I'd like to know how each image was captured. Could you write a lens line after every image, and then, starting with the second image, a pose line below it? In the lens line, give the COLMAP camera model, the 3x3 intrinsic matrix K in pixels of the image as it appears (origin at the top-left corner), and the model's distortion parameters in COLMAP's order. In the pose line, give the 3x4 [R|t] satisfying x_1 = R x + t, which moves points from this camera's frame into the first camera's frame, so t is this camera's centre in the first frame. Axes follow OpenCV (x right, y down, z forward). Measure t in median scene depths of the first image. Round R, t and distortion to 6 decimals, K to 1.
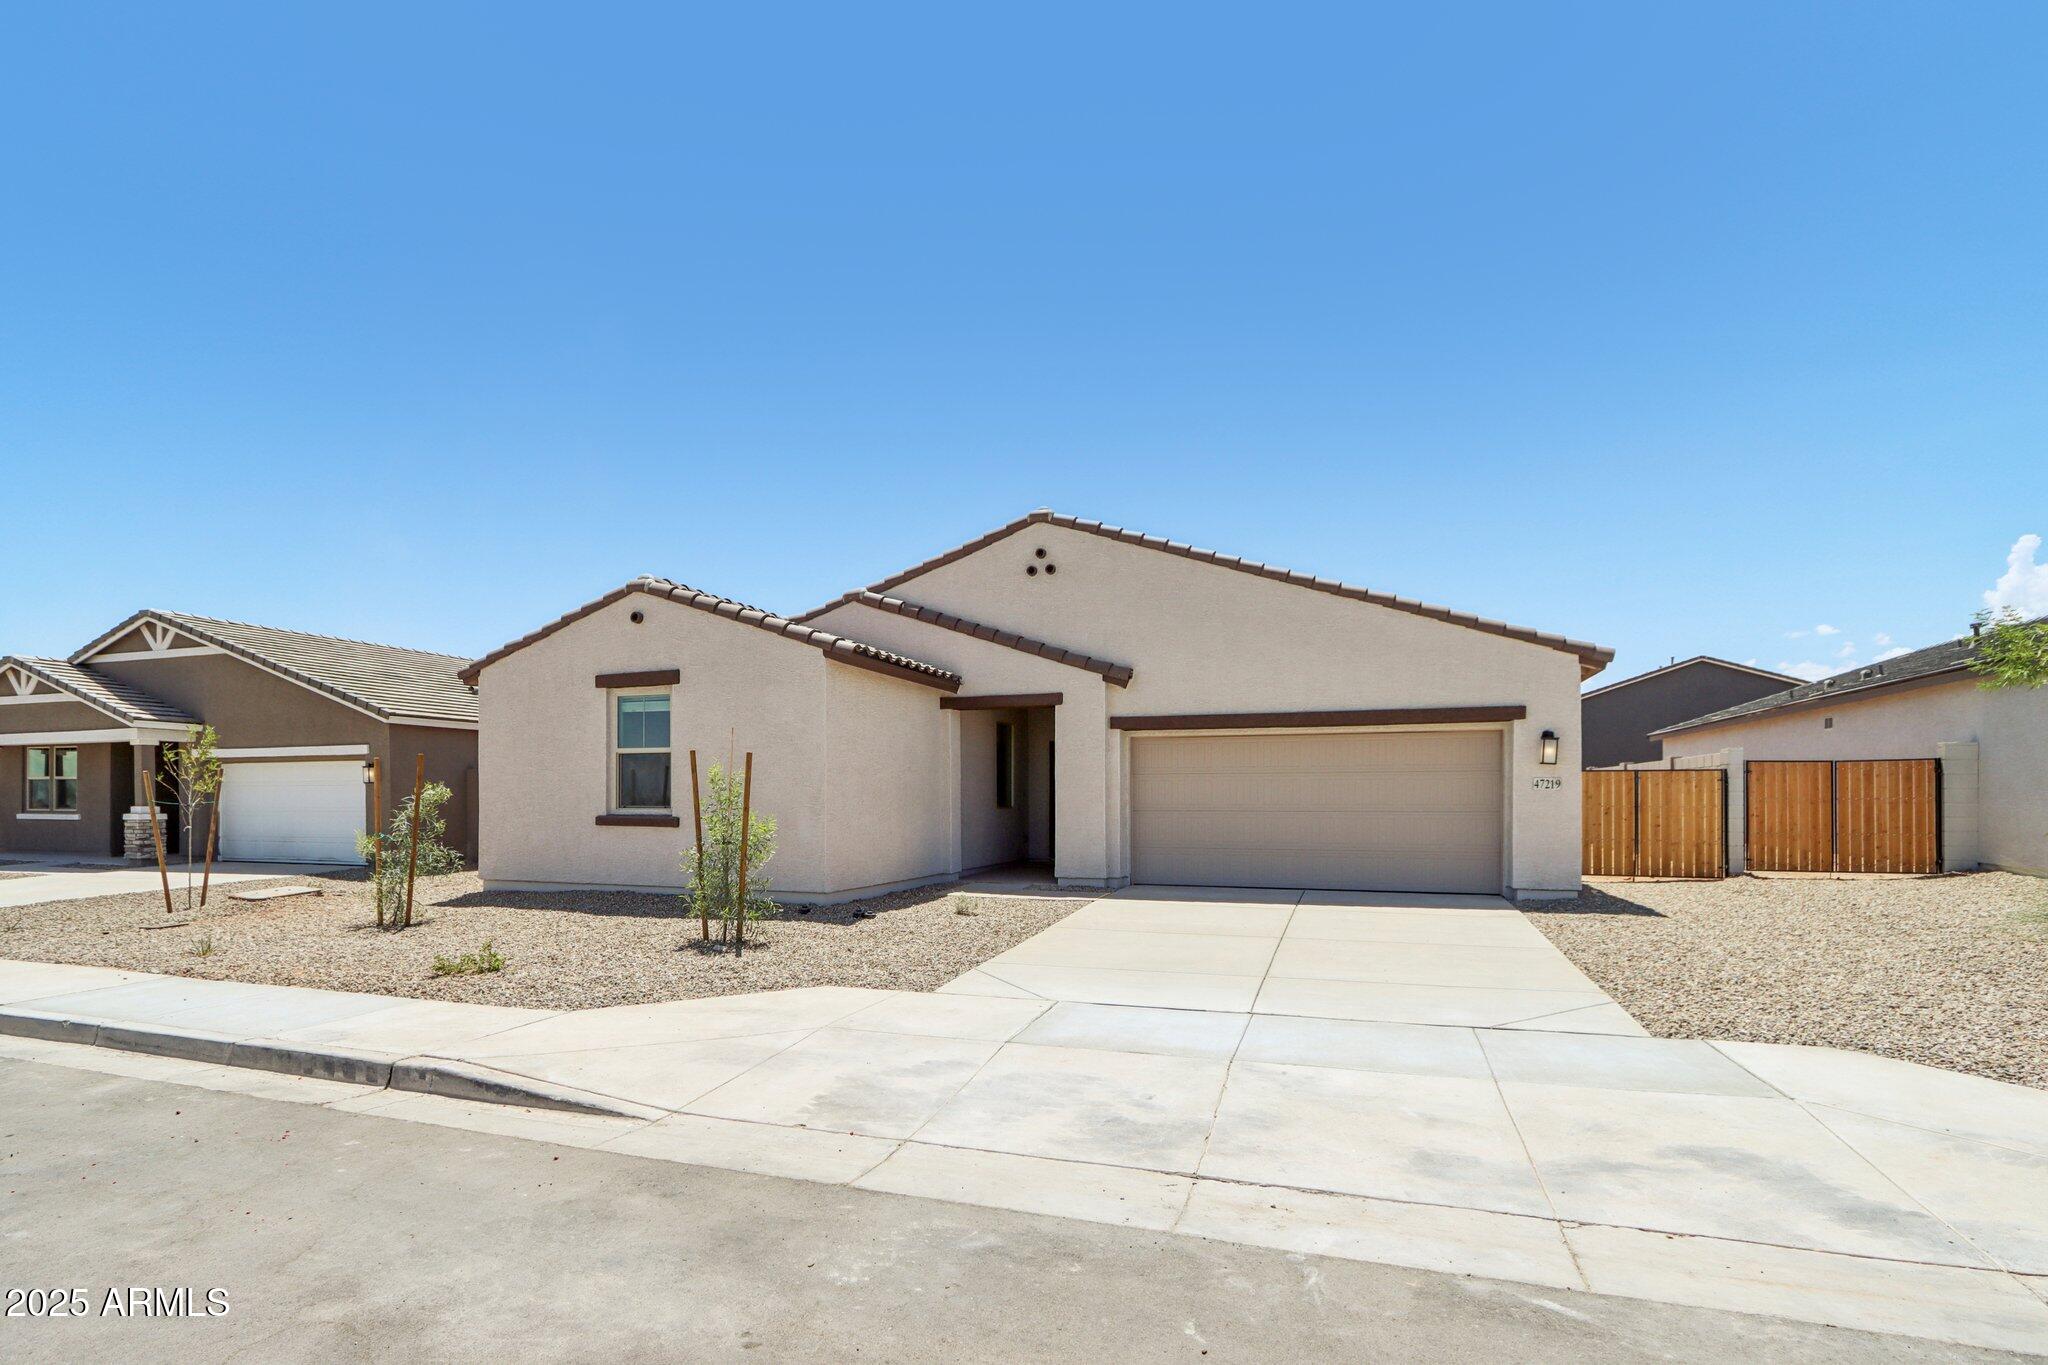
lens RADIAL K [[950.5, 0, 1053.2], [0, 950.5, 794.9], [0, 0, 1]] dist [-0.013229, 0.001492]
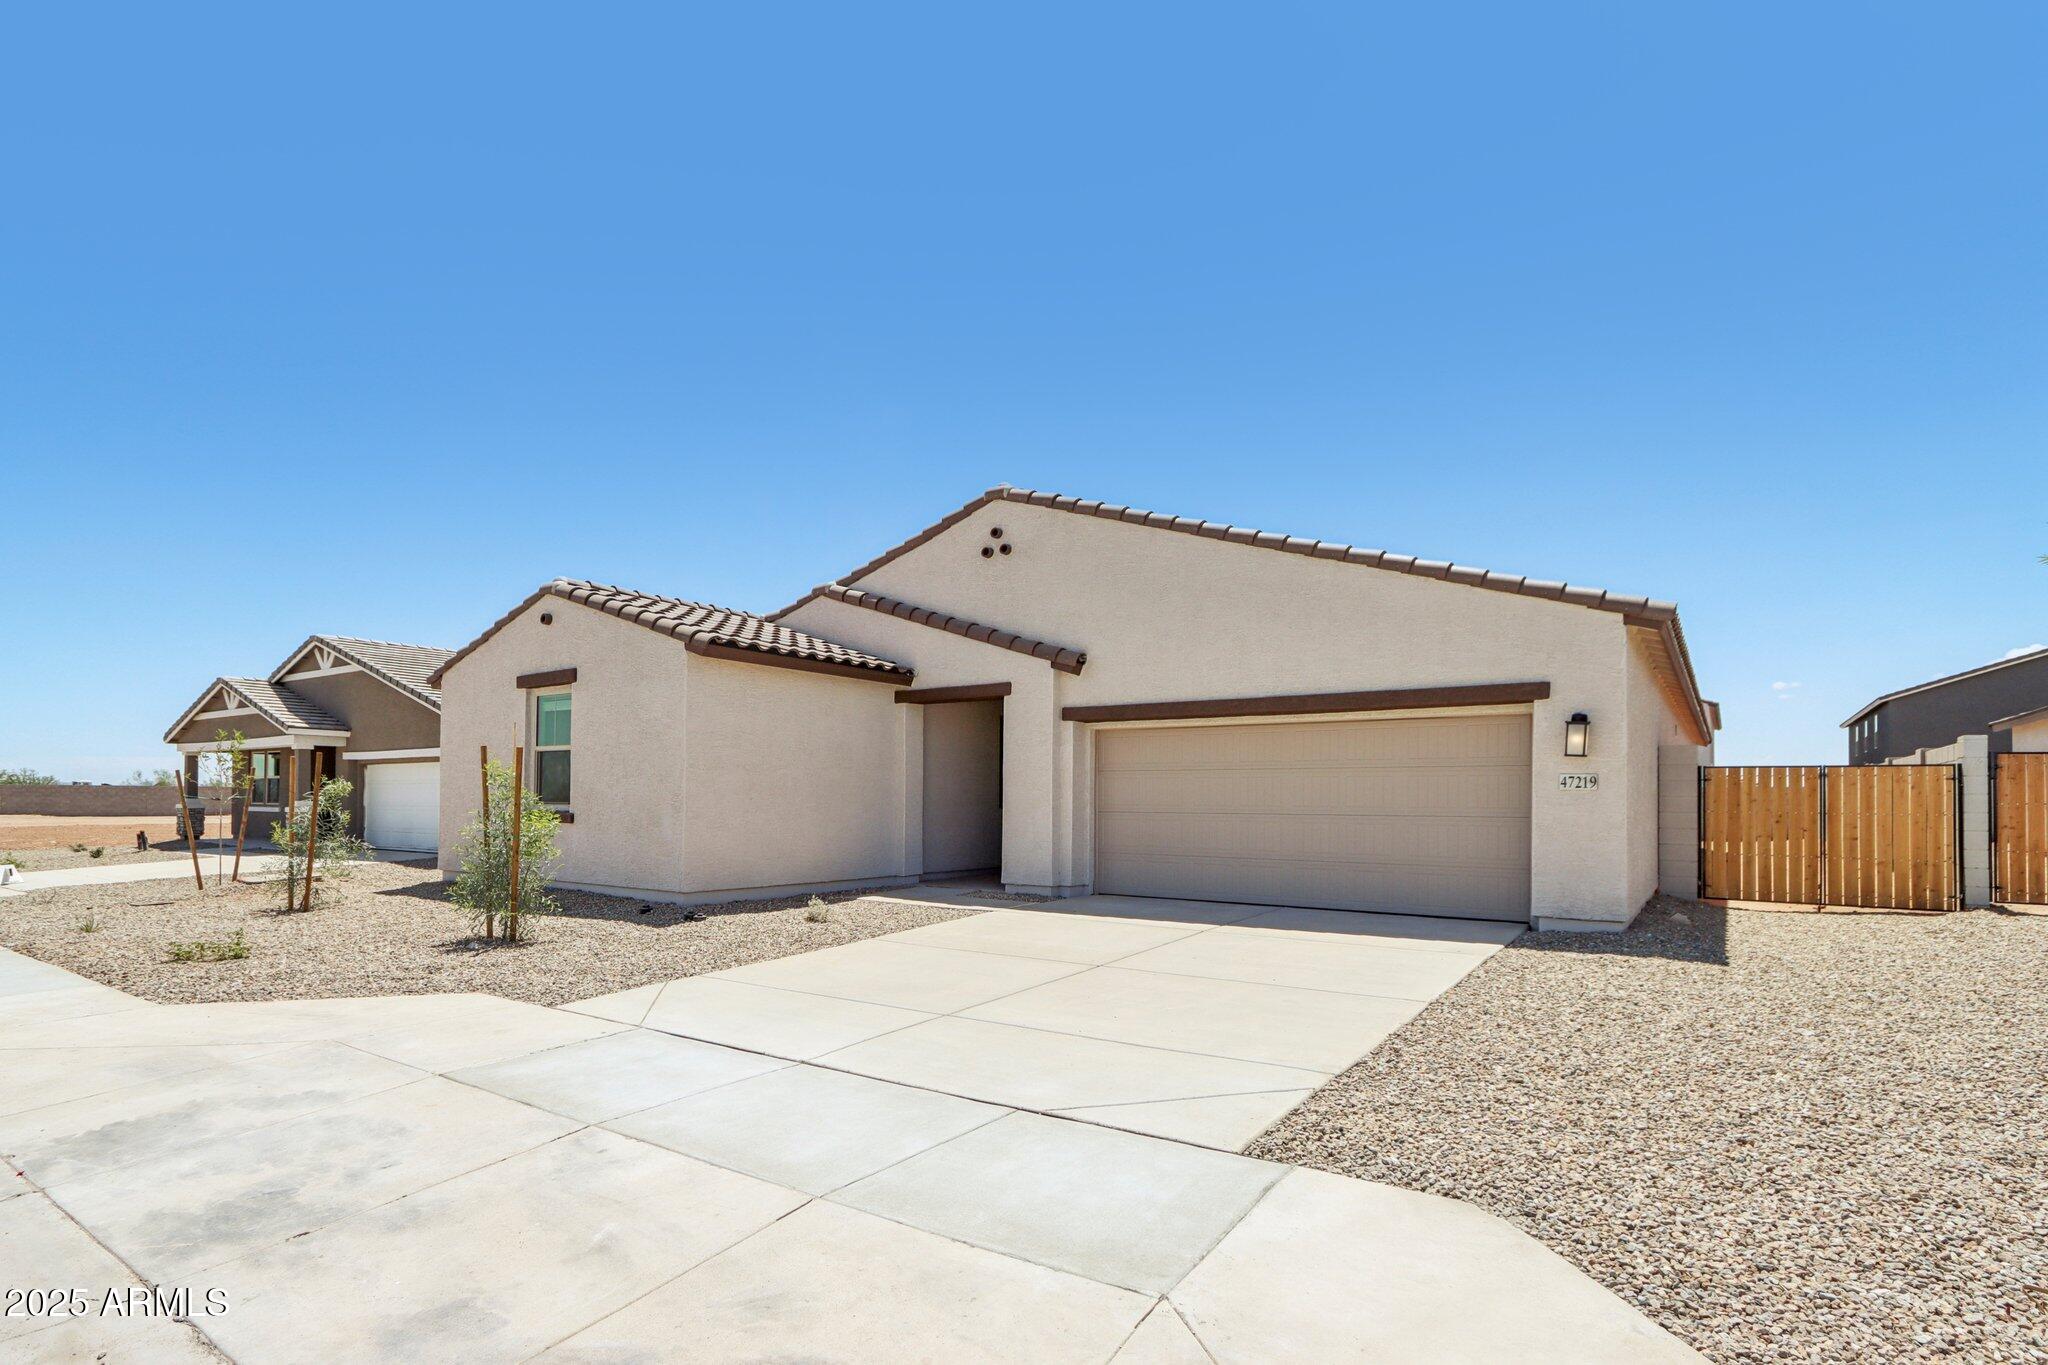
lens RADIAL K [[950.5, 0, 1006.7], [0, 950.5, 785.5], [0, 0, 1]] dist [-0.013229, 0.001492]
pose [[0.961853, 0.001866, -0.273559, 0.278190], [-0.004977, 0.999931, -0.010679, 0.001711], [0.273520, 0.011633, 0.961796, 0.128335]]
